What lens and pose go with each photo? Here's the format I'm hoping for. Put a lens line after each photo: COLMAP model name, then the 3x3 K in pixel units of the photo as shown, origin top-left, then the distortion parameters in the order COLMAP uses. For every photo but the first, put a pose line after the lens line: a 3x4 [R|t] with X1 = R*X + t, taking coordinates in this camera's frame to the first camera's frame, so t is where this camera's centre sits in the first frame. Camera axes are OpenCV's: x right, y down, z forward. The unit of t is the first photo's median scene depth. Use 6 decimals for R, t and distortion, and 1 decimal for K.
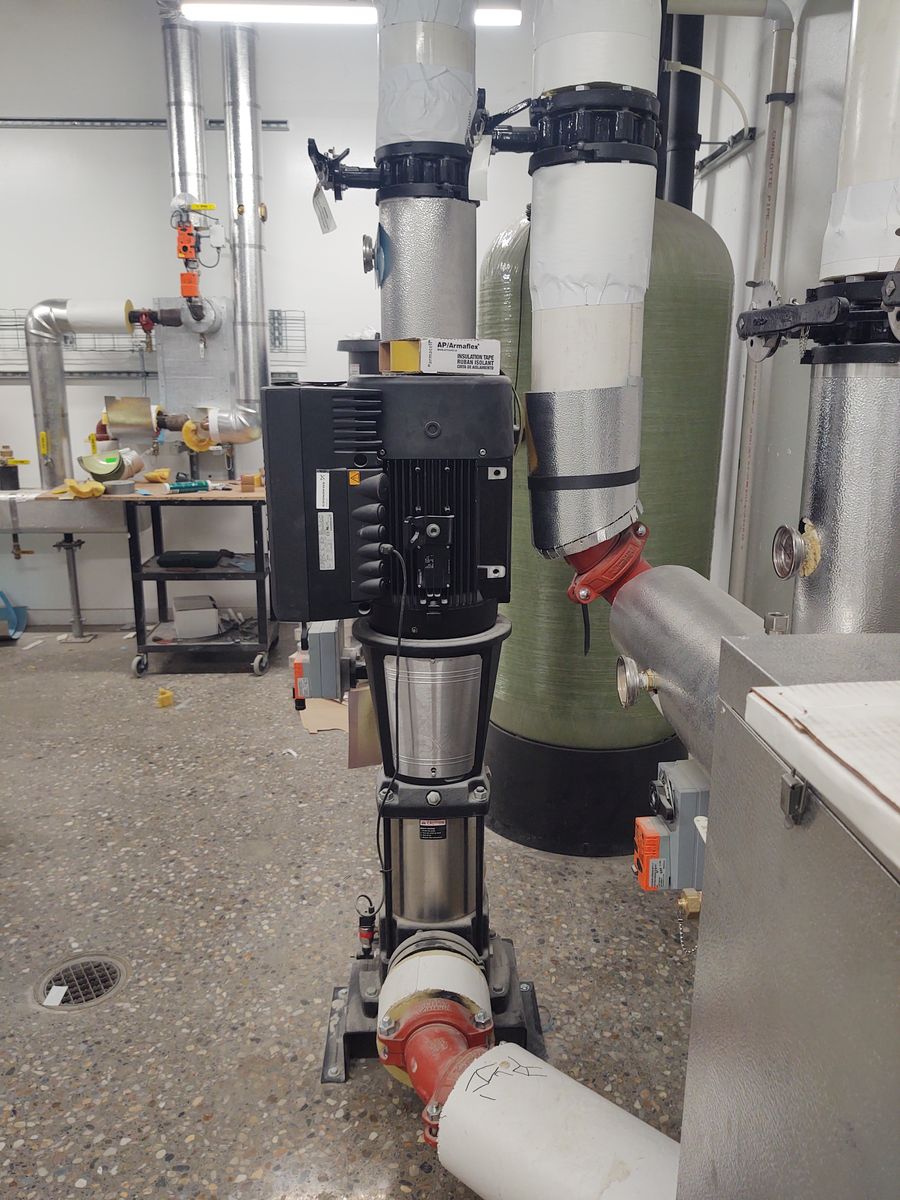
lens RADIAL K [[922.6, 0, 450.0], [0, 922.6, 600.0], [0, 0, 1]] dist [0.002050, 0.006831]
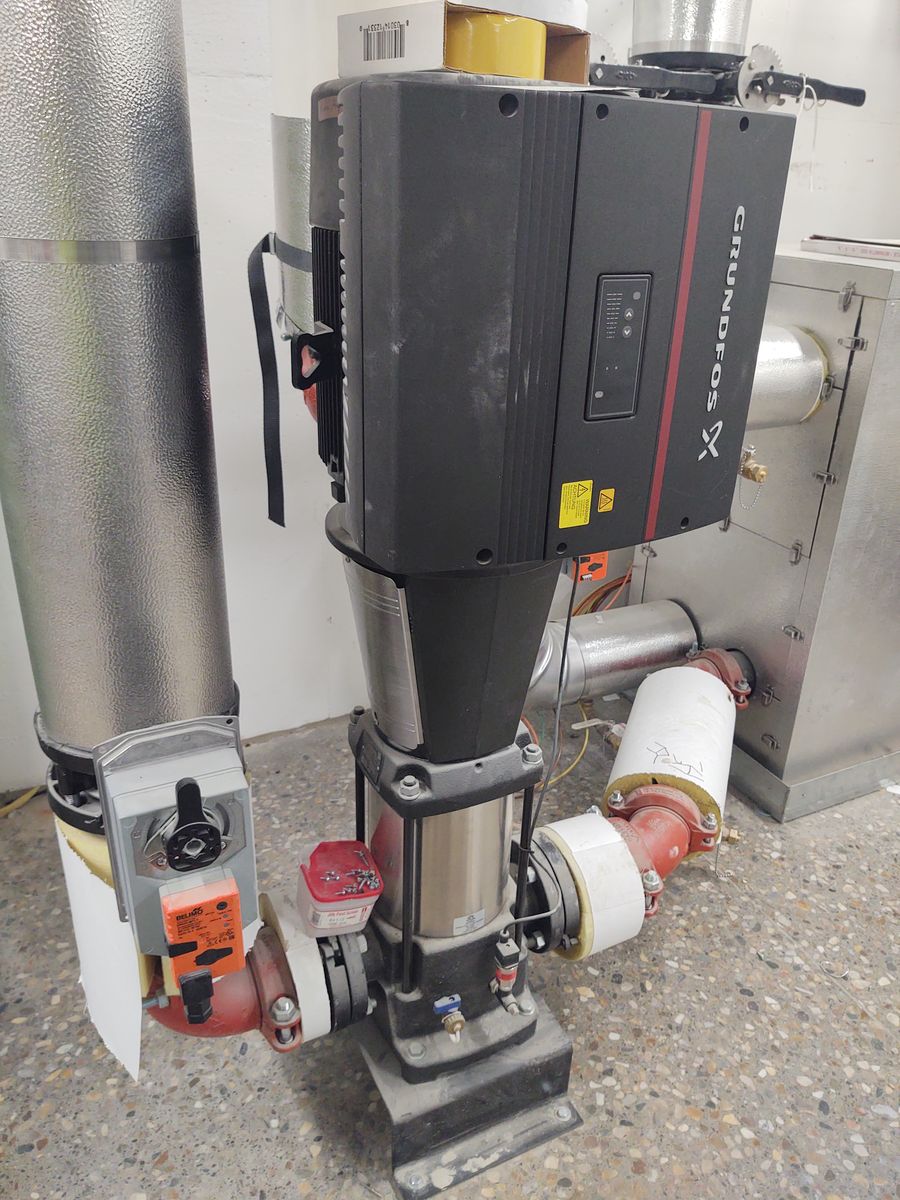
lens RADIAL K [[922.6, 0, 450.0], [0, 922.6, 600.0], [0, 0, 1]] dist [0.002050, 0.006831]
pose [[-0.408765, -0.403725, 0.818485, -0.563128], [0.178263, 0.844237, 0.505456, -0.260575], [-0.895061, 0.352518, -0.273125, 1.188199]]
